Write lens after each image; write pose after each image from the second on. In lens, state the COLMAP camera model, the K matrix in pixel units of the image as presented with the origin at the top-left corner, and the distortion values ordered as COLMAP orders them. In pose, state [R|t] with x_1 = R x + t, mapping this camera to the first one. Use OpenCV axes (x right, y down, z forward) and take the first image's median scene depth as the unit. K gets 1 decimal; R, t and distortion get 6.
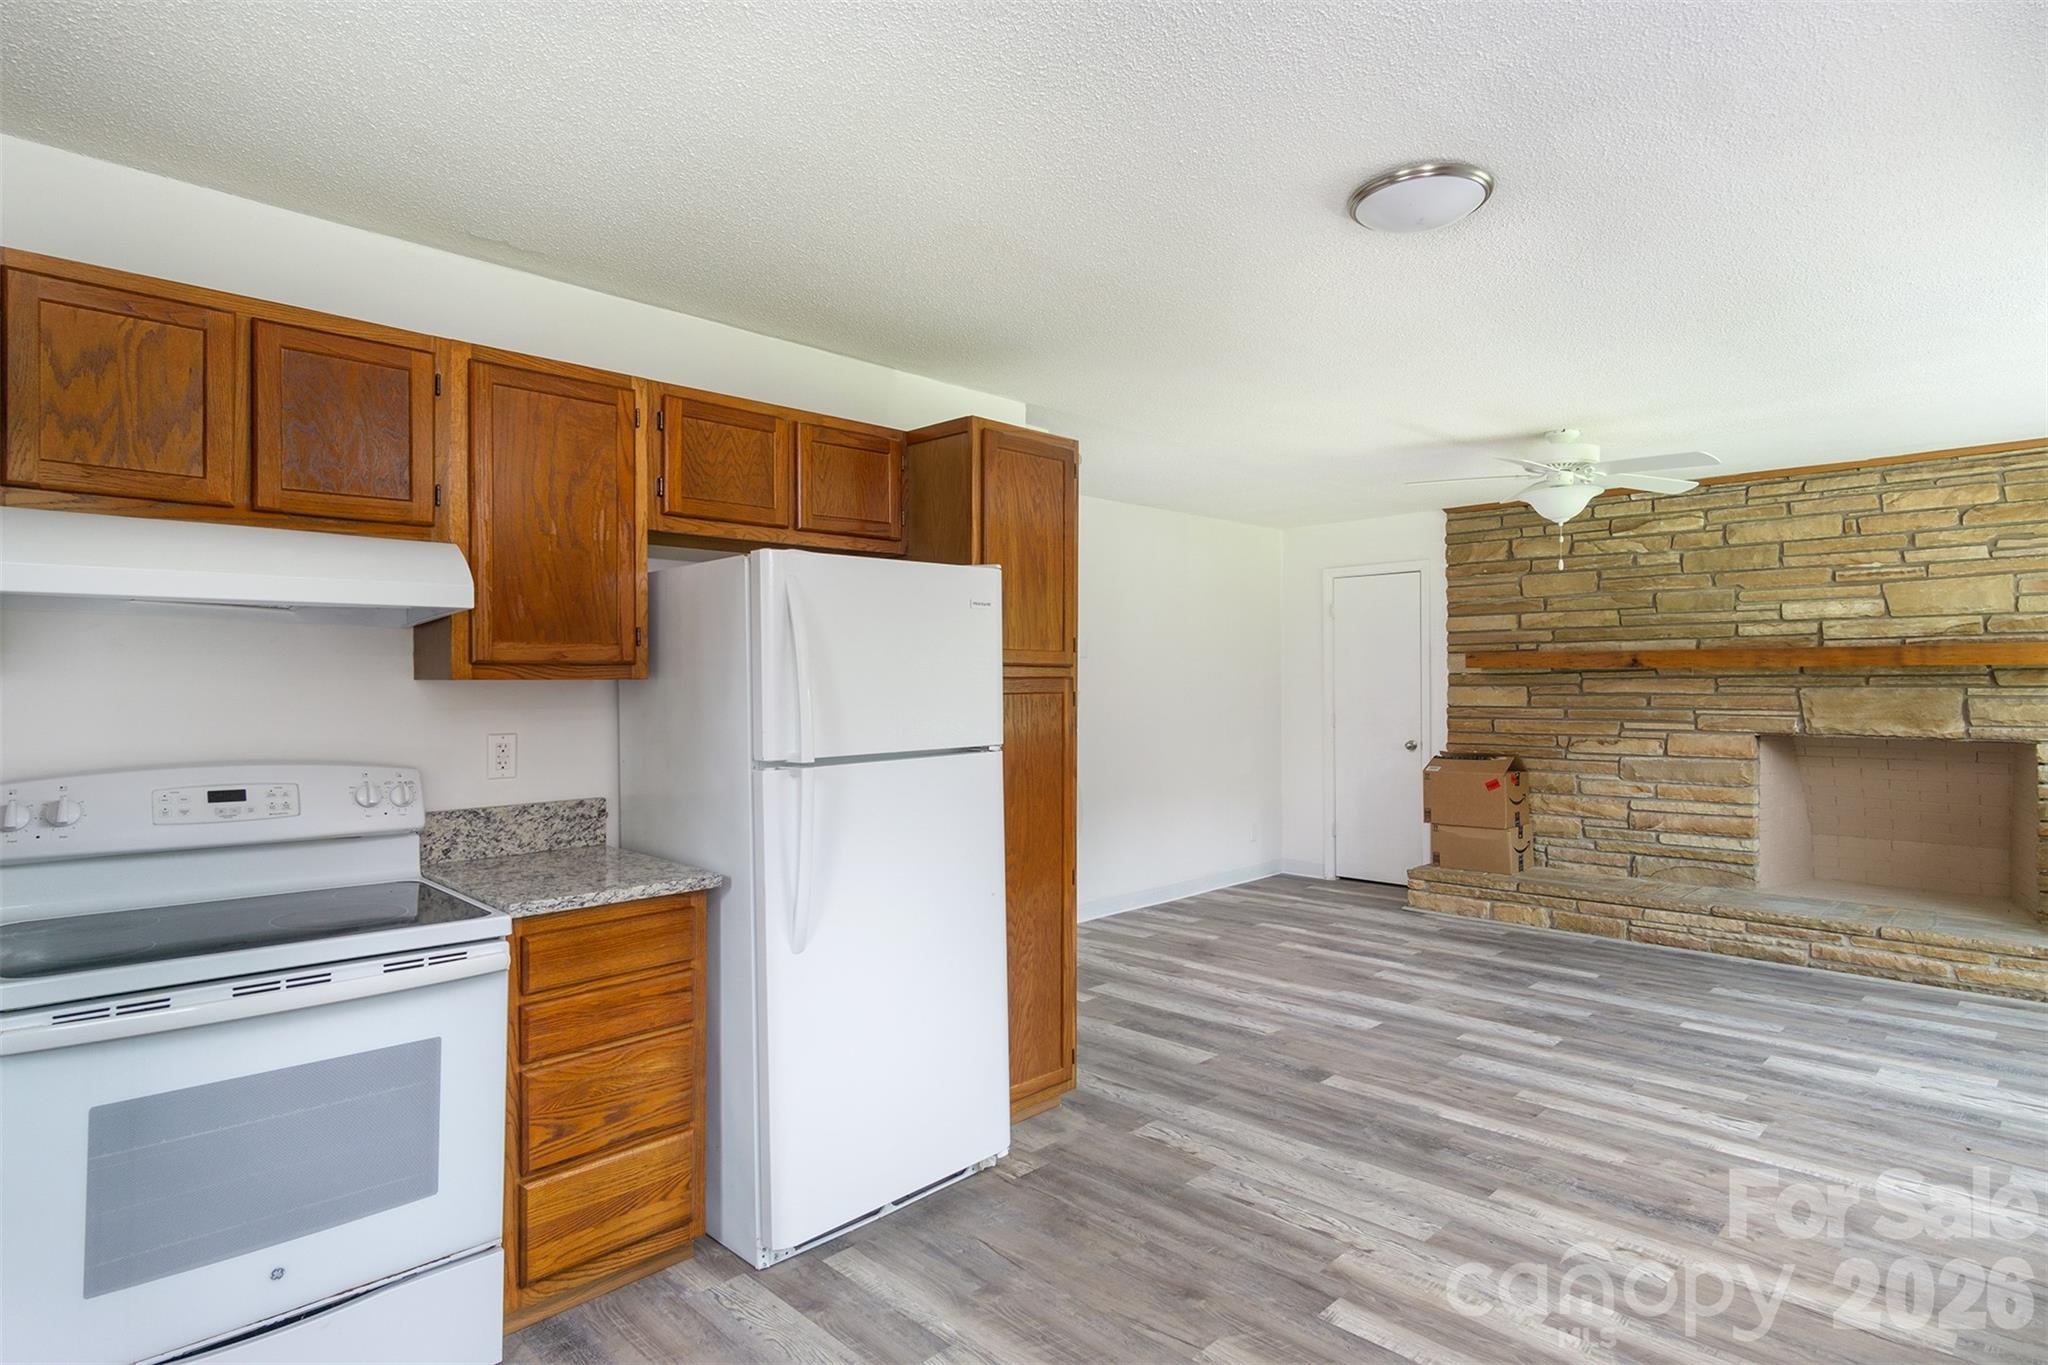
lens RADIAL K [[1087.7, 0, 1028.9], [0, 1087.7, 689.0], [0, 0, 1]] dist [0.000523, 0.002263]
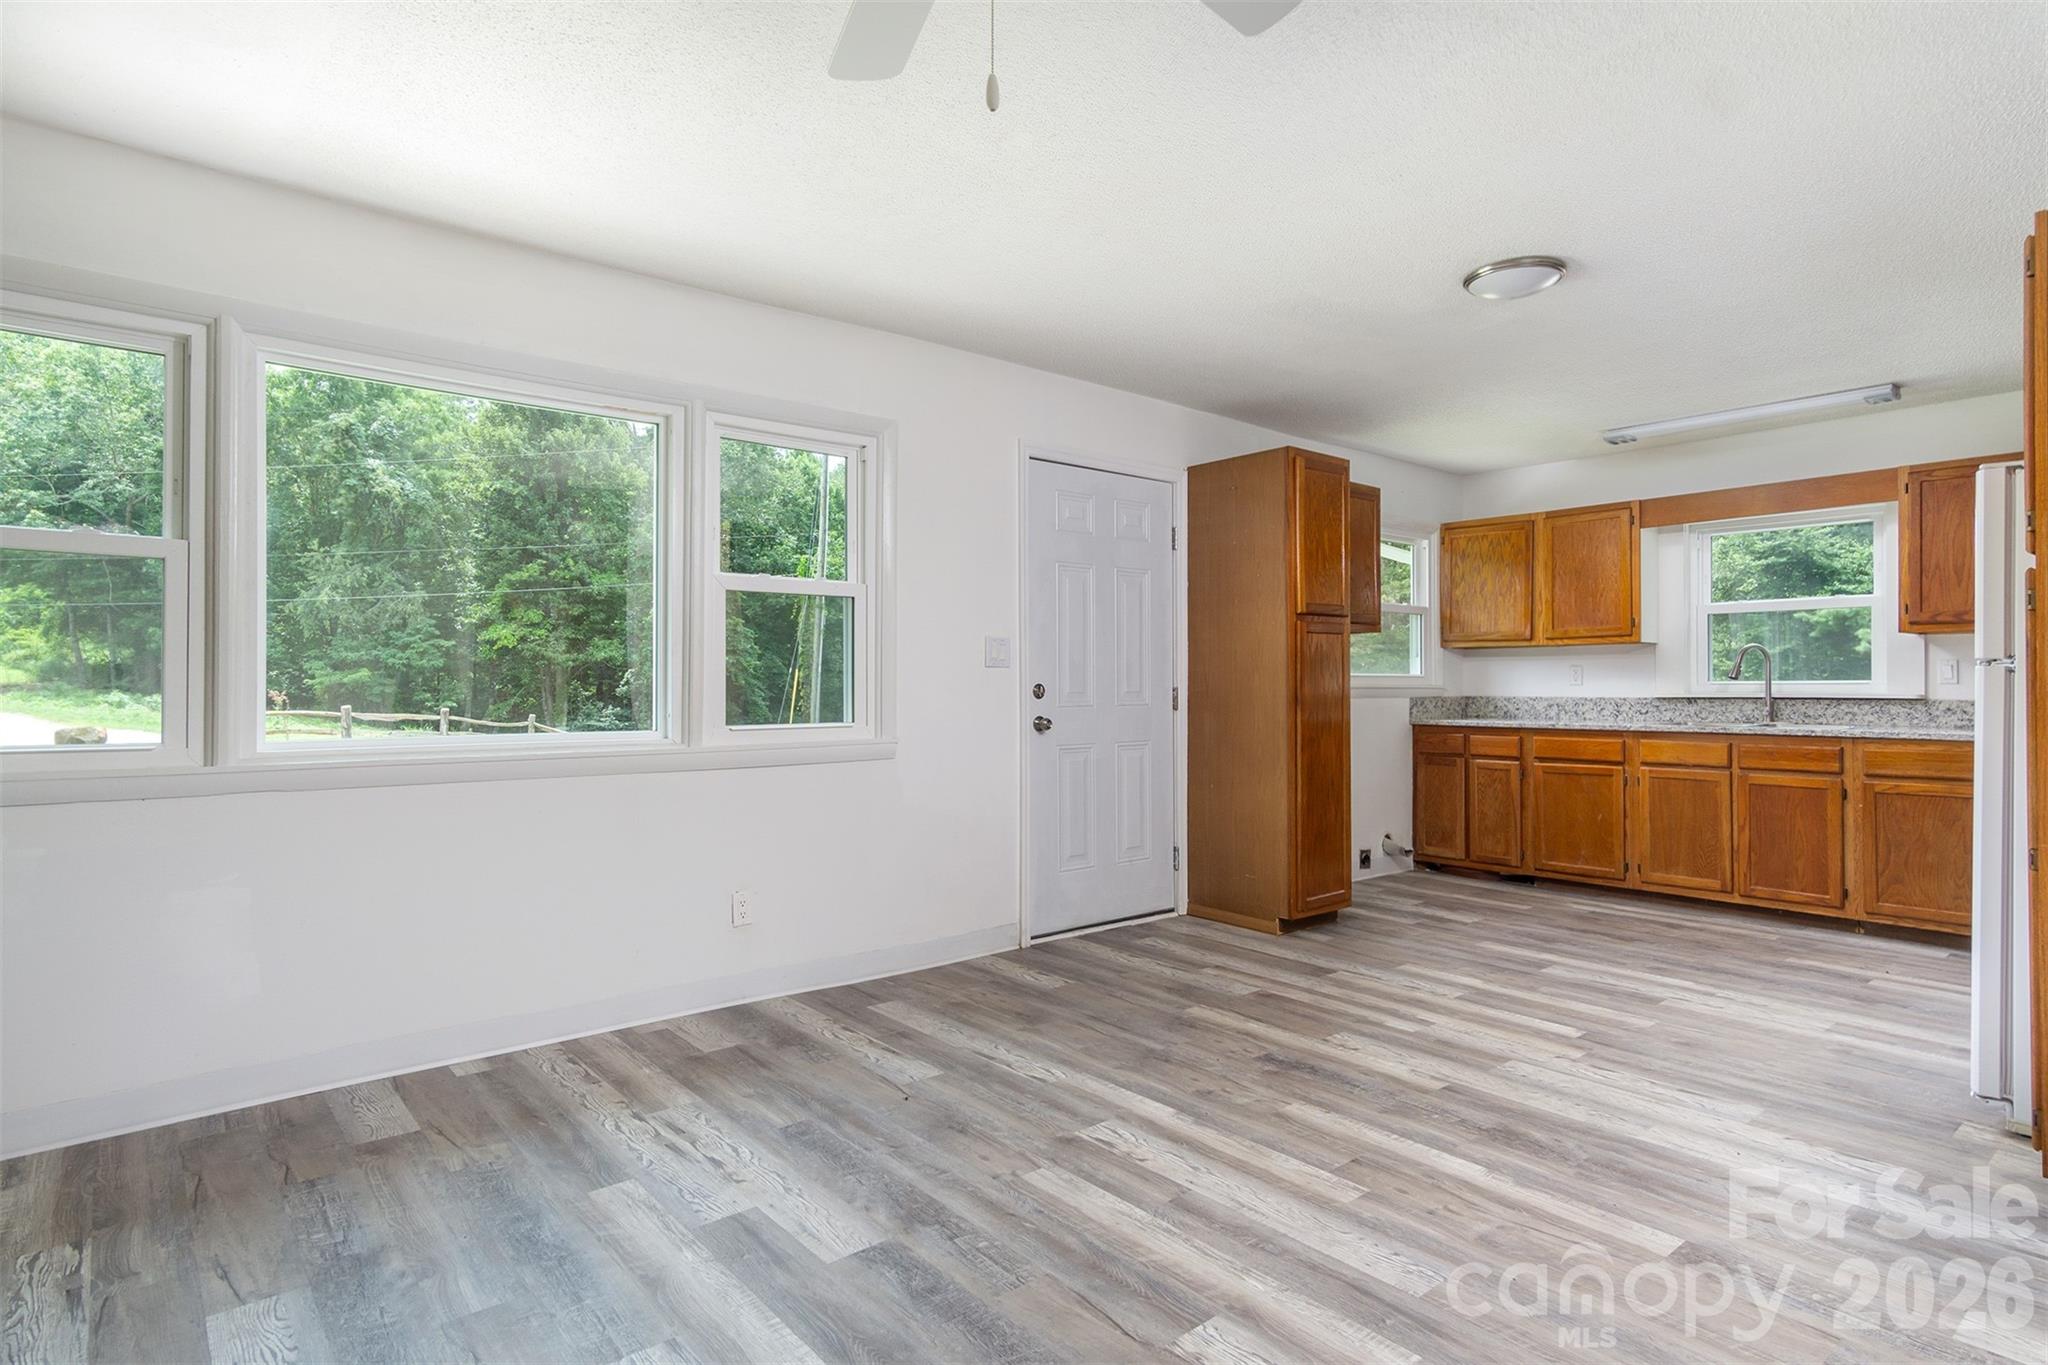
lens RADIAL K [[1087.7, 0, 1028.9], [0, 1087.7, 689.0], [0, 0, 1]] dist [0.000523, 0.002263]
pose [[-0.996374, 0.001639, 0.085069, 0.402895], [0.002240, 0.999973, 0.006966, 0.039223], [-0.085055, 0.007131, -0.996351, 1.138331]]
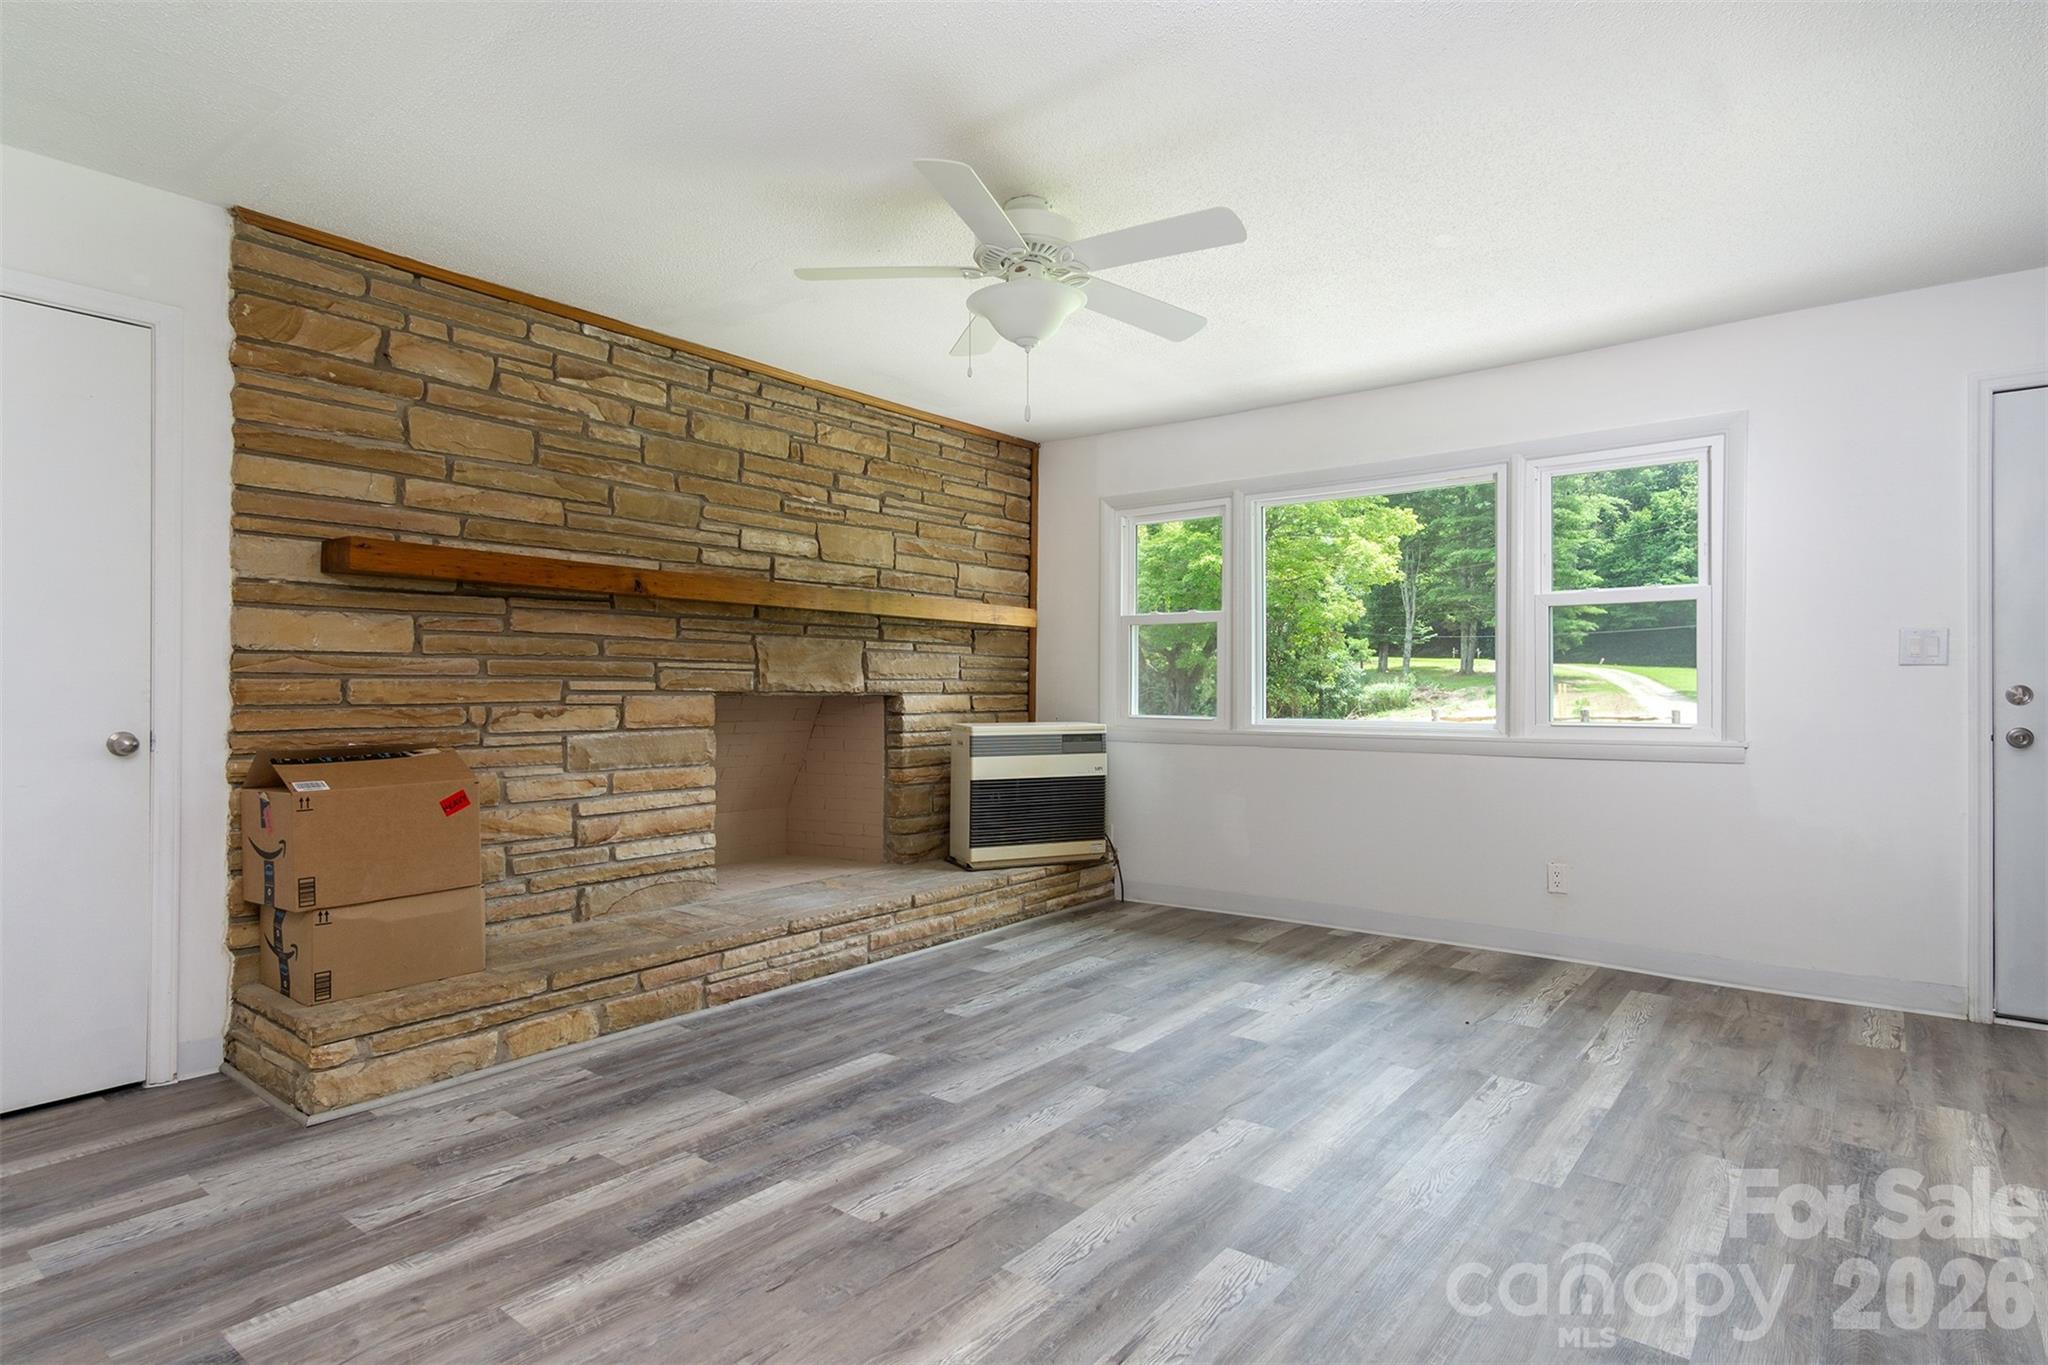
lens RADIAL K [[1087.7, 0, 1028.9], [0, 1087.7, 689.0], [0, 0, 1]] dist [0.000523, 0.002263]
pose [[-0.121710, 0.000563, 0.992566, -0.131334], [0.000706, 1.000000, -0.000480, 0.042103], [-0.992566, 0.000642, -0.121710, 0.949880]]
